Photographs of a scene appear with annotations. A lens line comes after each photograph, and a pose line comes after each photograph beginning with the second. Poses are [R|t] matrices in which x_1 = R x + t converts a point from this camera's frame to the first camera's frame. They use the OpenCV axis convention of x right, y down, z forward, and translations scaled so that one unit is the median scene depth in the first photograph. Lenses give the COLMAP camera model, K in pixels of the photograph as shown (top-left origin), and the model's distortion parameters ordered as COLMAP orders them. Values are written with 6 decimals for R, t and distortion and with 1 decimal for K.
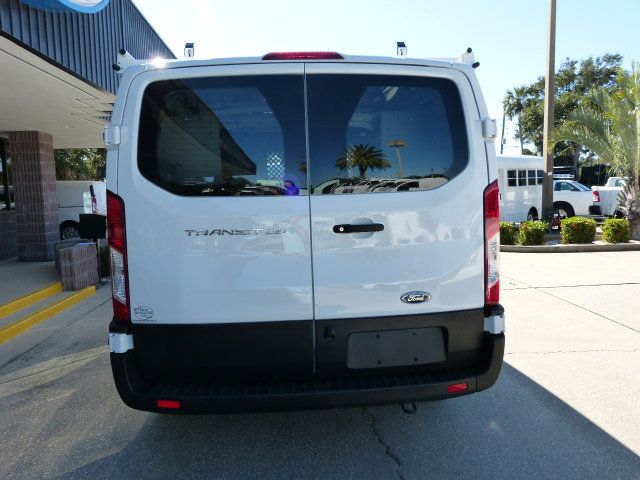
lens RADIAL K [[473.3, 0, 320.0], [0, 473.3, 240.0], [0, 0, 1]] dist [-0.017215, -0.000030]
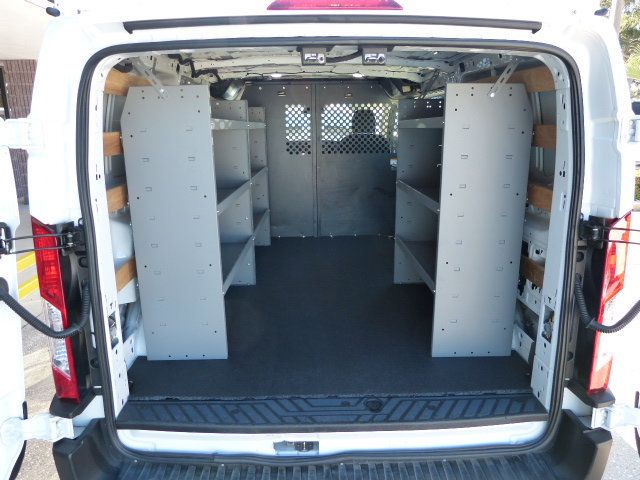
lens RADIAL K [[478.8, 0, 319.6], [0, 478.8, 243.9], [0, 0, 1]] dist [-0.041676, 0.033954]
pose [[0.998370, 0.034992, -0.045081, -0.003303], [-0.027577, 0.987418, 0.155708, -0.035269], [0.049962, -0.154211, 0.986774, 0.068965]]
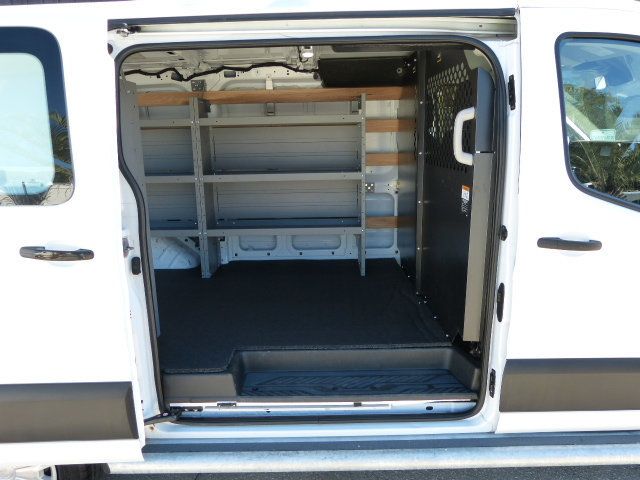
lens RADIAL K [[479.1, 0, 320.3], [0, 479.1, 244.6], [0, 0, 1]] dist [-0.038799, 0.029629]
pose [[-0.085336, 0.258766, -0.962163, 0.207795], [-0.065205, 0.962165, 0.264550, -0.065843], [0.994216, 0.085314, -0.065234, 0.419298]]
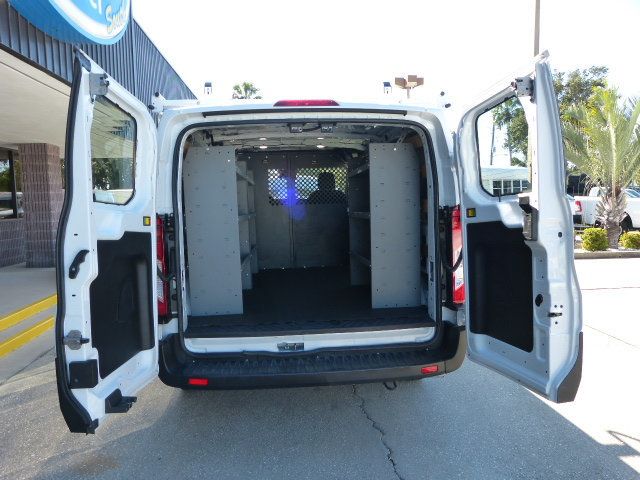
lens RADIAL K [[470.2, 0, 315.8], [0, 470.2, 242.7], [0, 0, 1]] dist [-0.006384, 0.000660]
pose [[0.999960, 0.003267, 0.008339, -0.004004], [-0.003202, 0.999965, -0.007755, -0.002202], [-0.008364, 0.007728, 0.999935, -0.047063]]
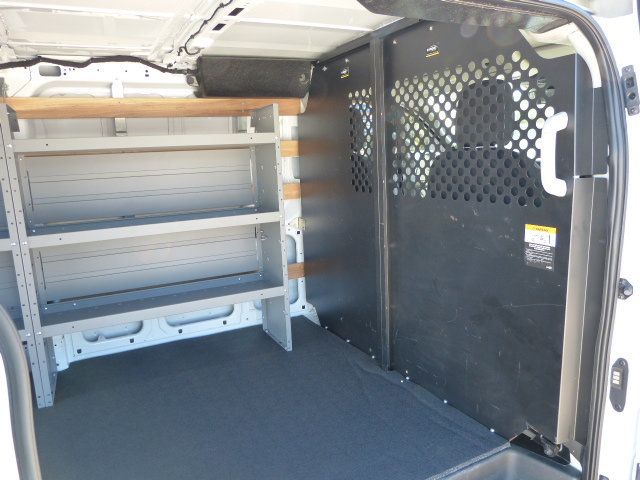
lens RADIAL K [[478.8, 0, 319.6], [0, 478.8, 243.9], [0, 0, 1]] dist [-0.041676, 0.033954]
pose [[0.378357, 0.187538, -0.906463, 0.123137], [-0.050087, 0.981975, 0.182254, -0.058865], [0.924304, -0.023555, 0.380930, 0.362747]]
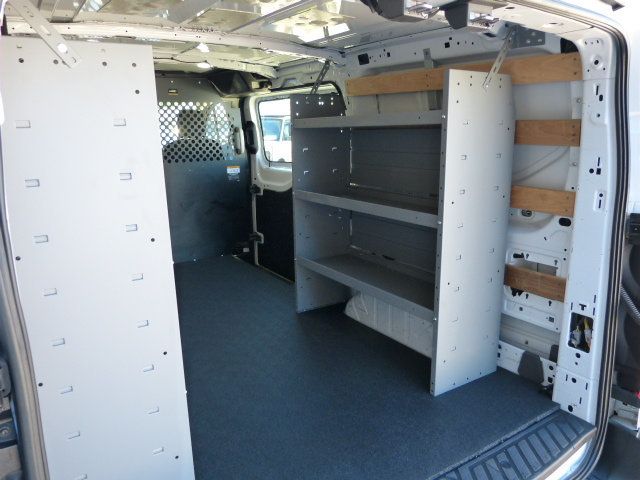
lens RADIAL K [[478.8, 0, 319.6], [0, 478.8, 243.9], [0, 0, 1]] dist [-0.041676, 0.033954]
pose [[0.879935, -0.087931, 0.466886, -0.068780], [0.025100, 0.989955, 0.139139, -0.036084], [-0.474431, -0.110714, 0.873303, 0.135315]]
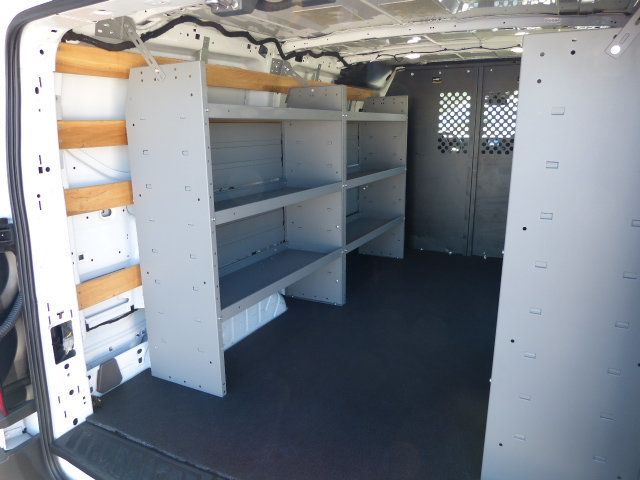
lens RADIAL K [[473.3, 0, 320.0], [0, 473.3, 240.0], [0, 0, 1]] dist [-0.017215, -0.000030]
pose [[0.850023, 0.152217, -0.504272, 0.050744], [-0.068040, 0.981045, 0.181441, -0.040418], [0.522332, -0.119919, 0.844268, 0.140149]]
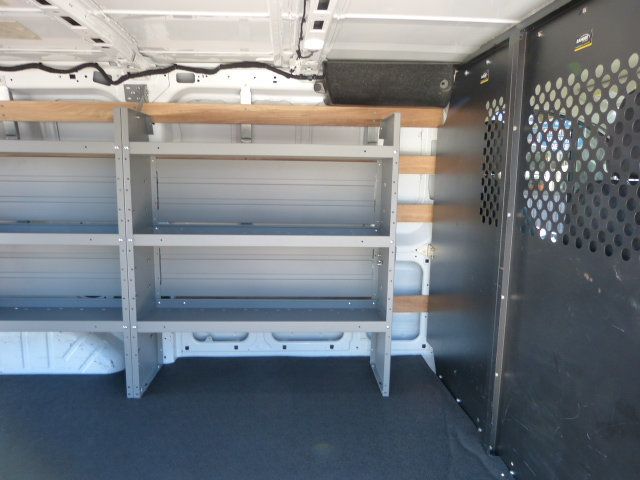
lens RADIAL K [[478.8, 0, 319.6], [0, 478.8, 243.9], [0, 0, 1]] dist [-0.041676, 0.033954]
pose [[-0.020357, 0.188992, -0.981768, 0.105565], [-0.102617, 0.976390, 0.190084, -0.062478], [0.994513, 0.104616, -0.000483, 0.397176]]
